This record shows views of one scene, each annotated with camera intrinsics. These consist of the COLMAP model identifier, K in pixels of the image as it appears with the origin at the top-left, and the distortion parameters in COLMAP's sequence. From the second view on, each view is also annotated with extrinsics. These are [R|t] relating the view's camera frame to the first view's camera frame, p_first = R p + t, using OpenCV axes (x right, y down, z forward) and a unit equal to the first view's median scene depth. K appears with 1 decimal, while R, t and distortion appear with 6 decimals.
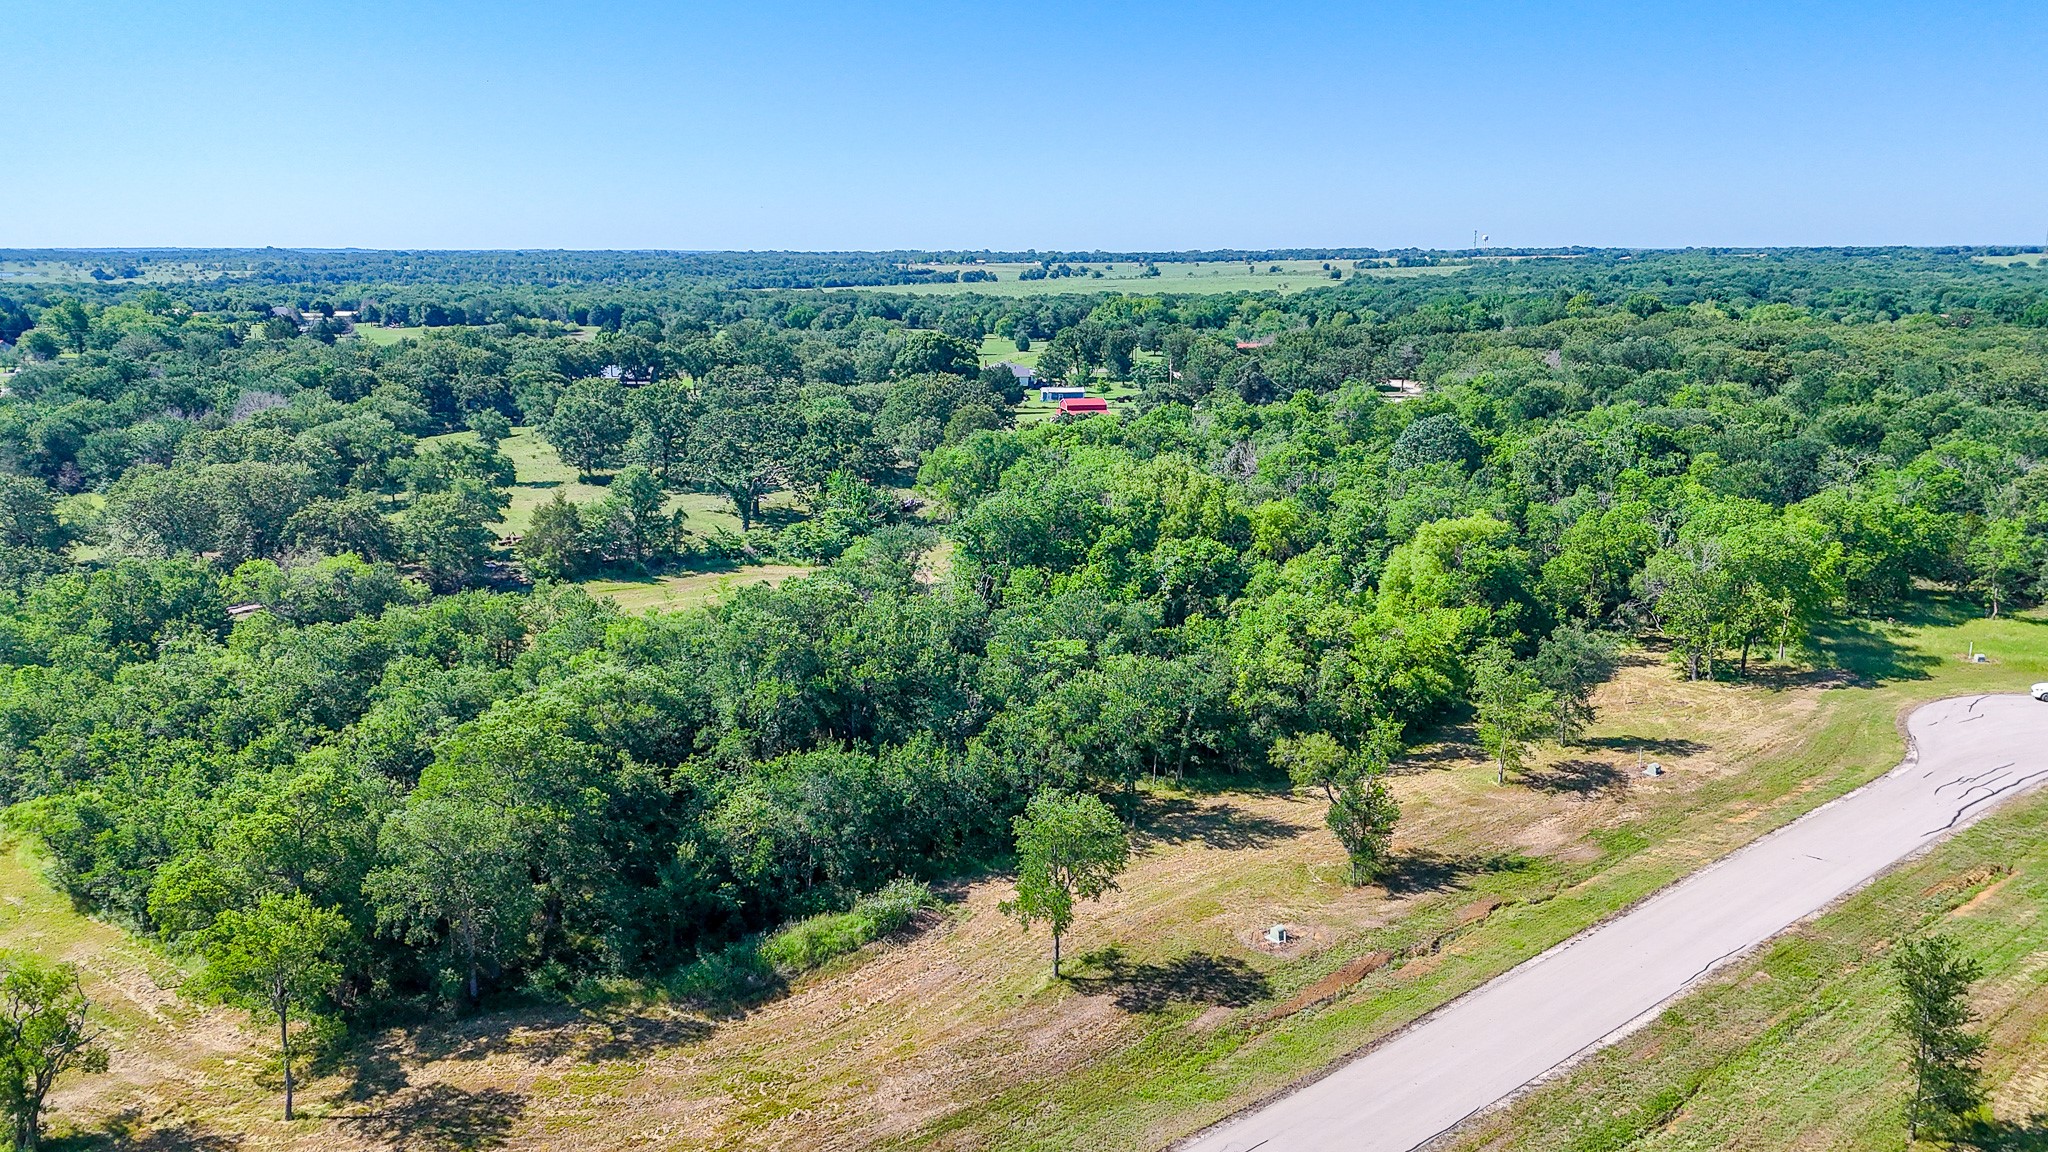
lens RADIAL K [[1503.4, 0, 1019.1], [0, 1503.4, 574.4], [0, 0, 1]] dist [0.076786, -0.072437]
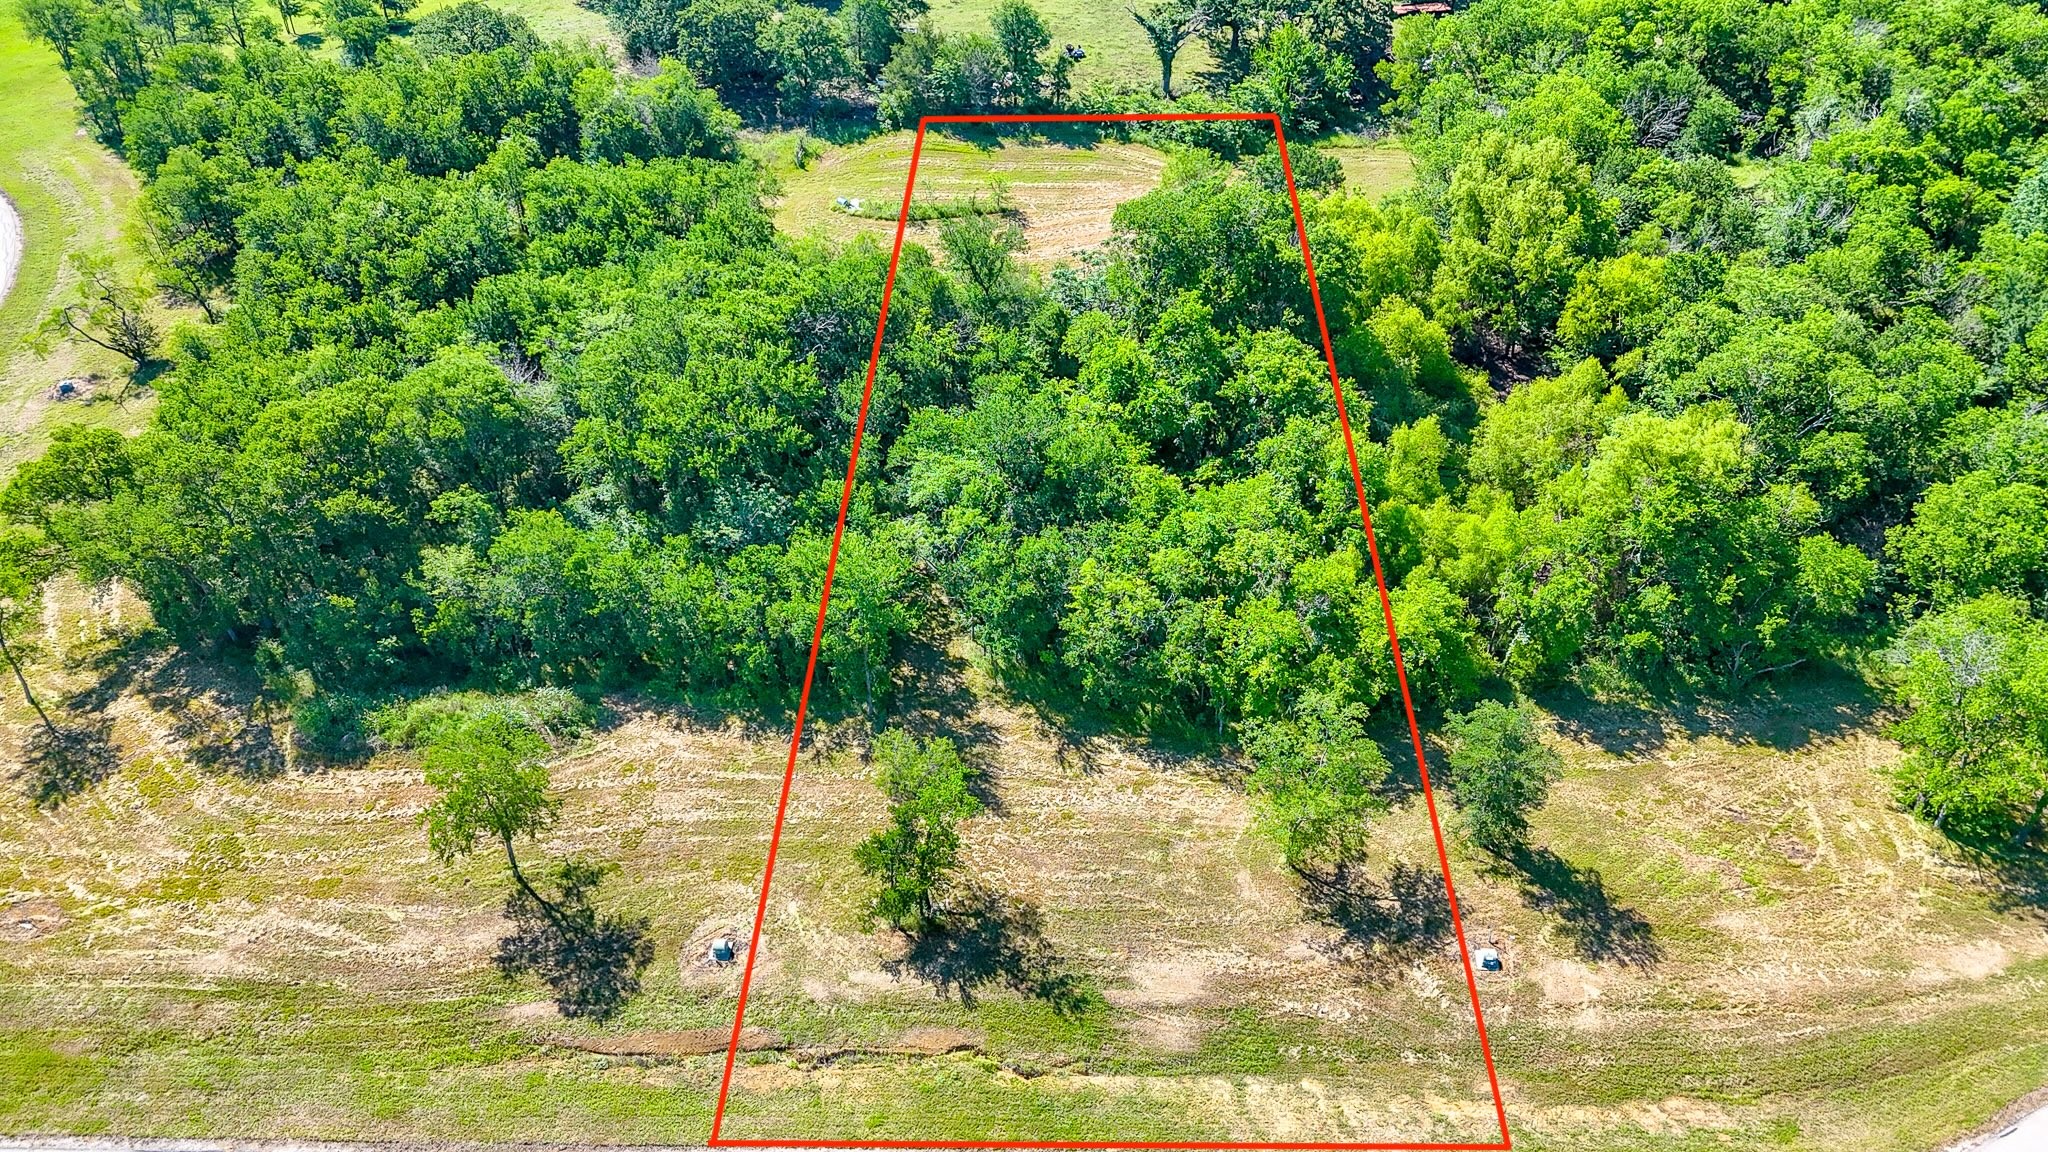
lens RADIAL K [[1503.4, 0, 1019.1], [0, 1503.4, 574.4], [0, 0, 1]] dist [0.076786, -0.072437]
pose [[0.763562, 0.387836, -0.516291, 0.422329], [-0.132362, 0.876568, 0.462720, -0.239989], [0.632024, -0.284978, 0.720648, 0.336007]]
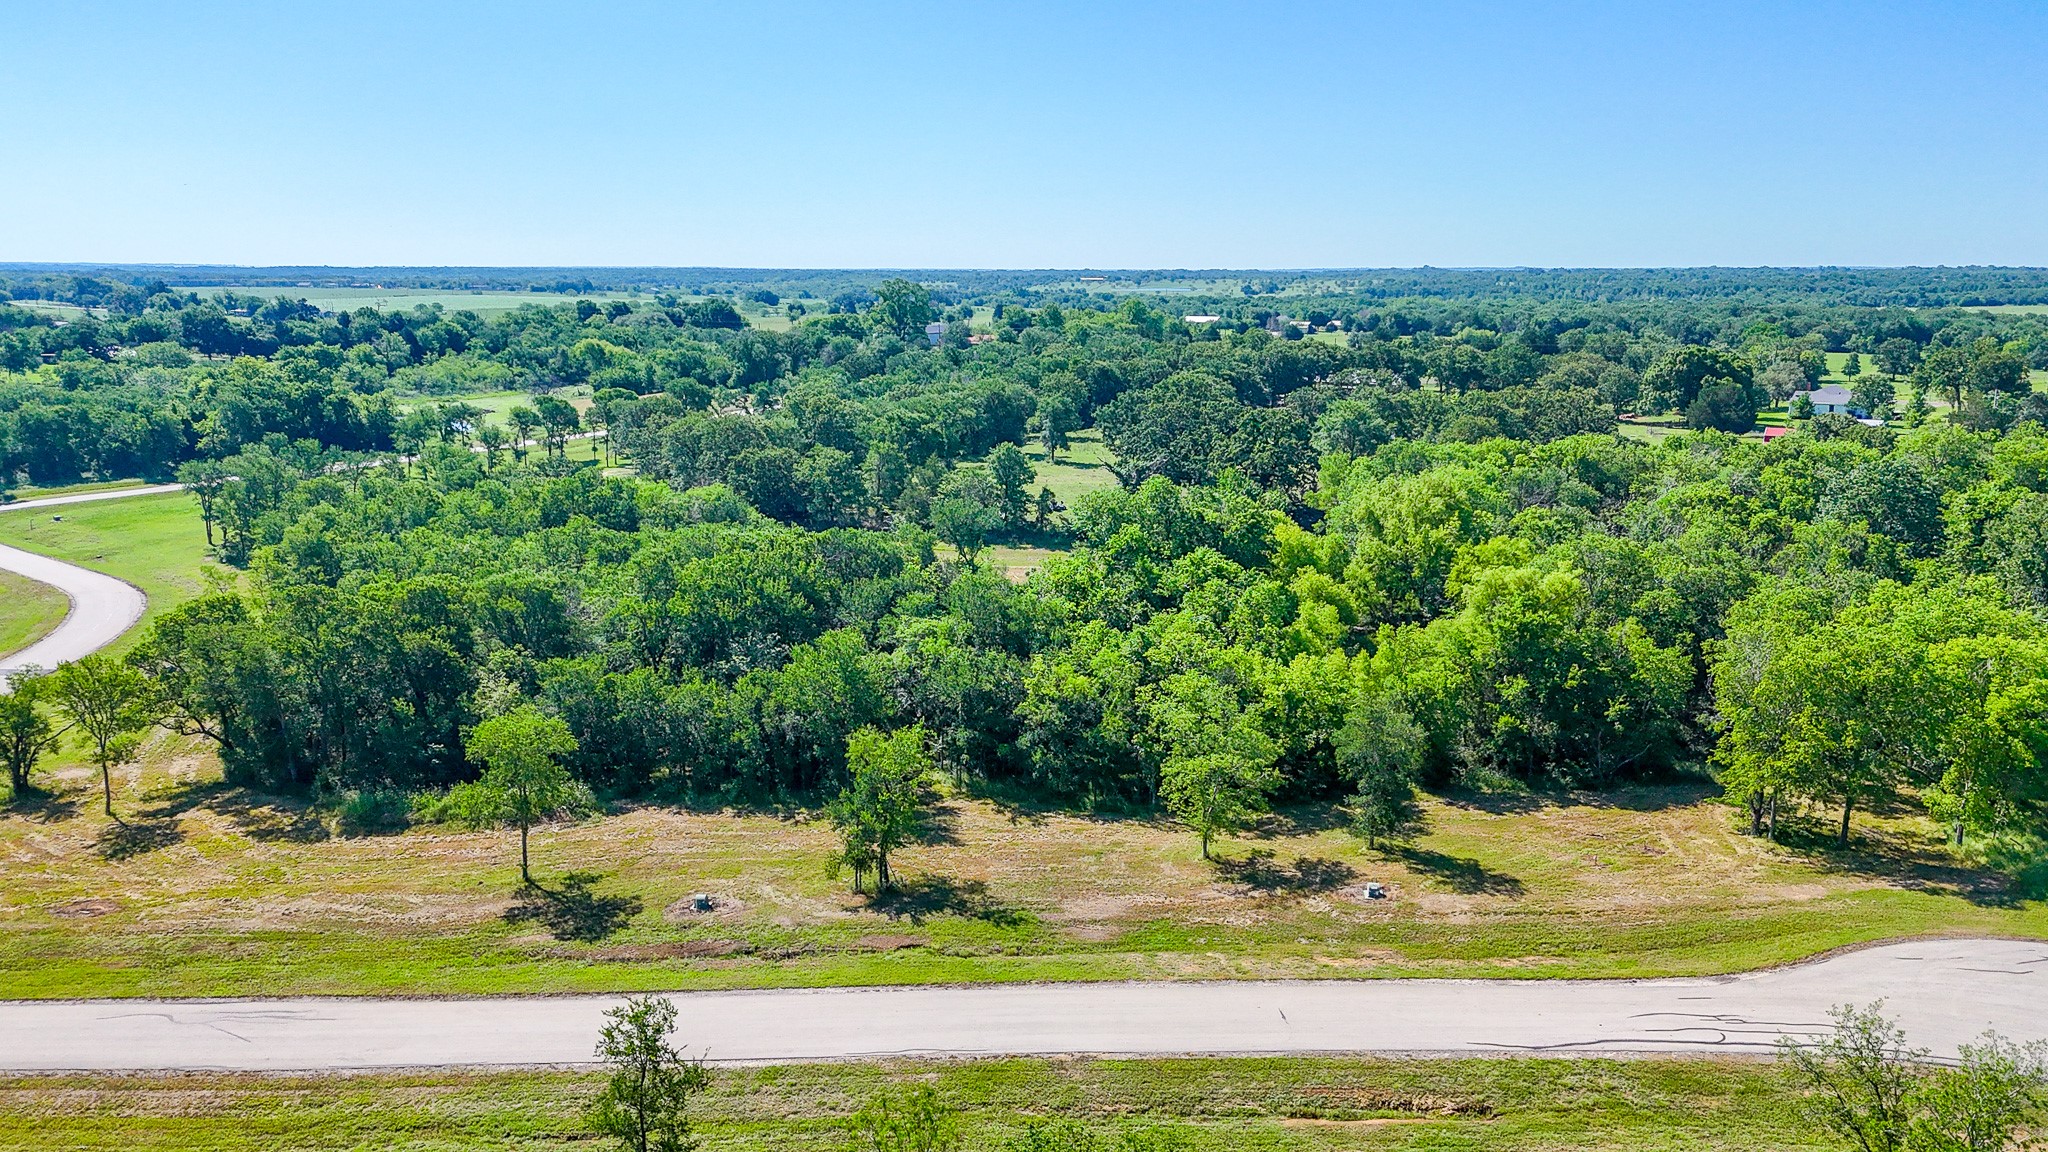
lens RADIAL K [[1543.4, 0, 1024.0], [0, 1543.4, 576.0], [0, 0, 1]] dist [0.062169, -0.040596]
pose [[0.754967, 0.132549, -0.642228, 0.600237], [-0.142290, 0.989138, 0.036880, -0.026541], [0.640140, 0.063539, 0.765626, 0.213096]]
